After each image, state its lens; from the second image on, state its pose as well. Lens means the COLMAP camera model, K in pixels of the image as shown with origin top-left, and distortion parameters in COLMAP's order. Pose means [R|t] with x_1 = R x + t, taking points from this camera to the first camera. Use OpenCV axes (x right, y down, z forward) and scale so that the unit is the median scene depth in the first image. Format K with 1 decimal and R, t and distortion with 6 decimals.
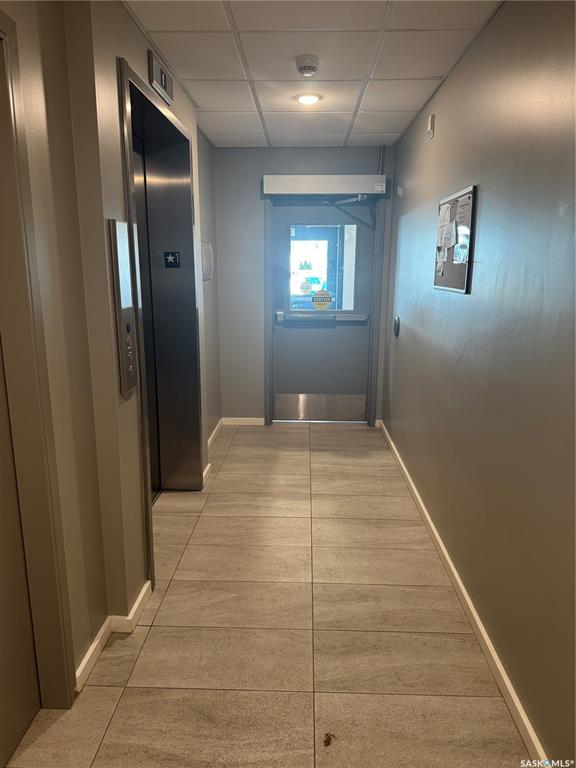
lens RADIAL K [[538.7, 0, 290.3], [0, 538.7, 383.9], [0, 0, 1]] dist [0.035370, -0.054010]
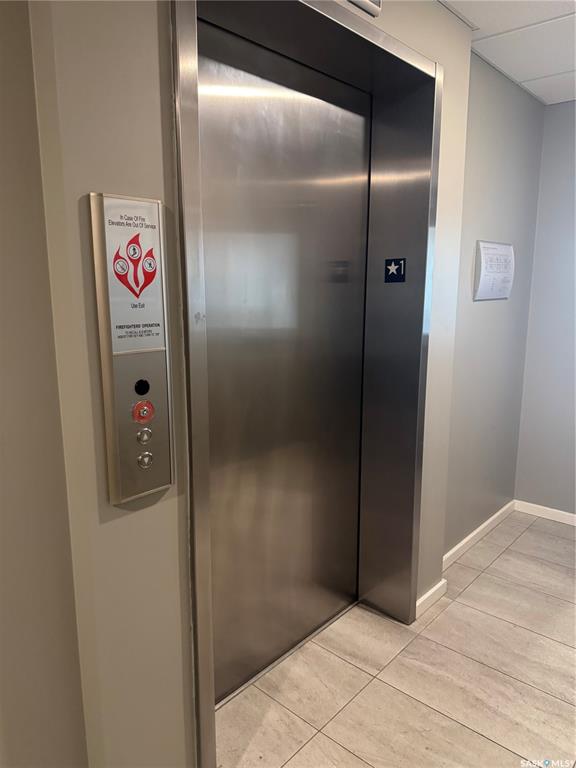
lens RADIAL K [[538.7, 0, 287.1], [0, 538.7, 387.3], [0, 0, 1]] dist [0.035370, -0.054010]
pose [[0.765670, 0.113894, -0.633070, 0.105327], [-0.130739, 0.991211, 0.020203, -0.080992], [0.629807, 0.067298, 0.773831, 0.399209]]
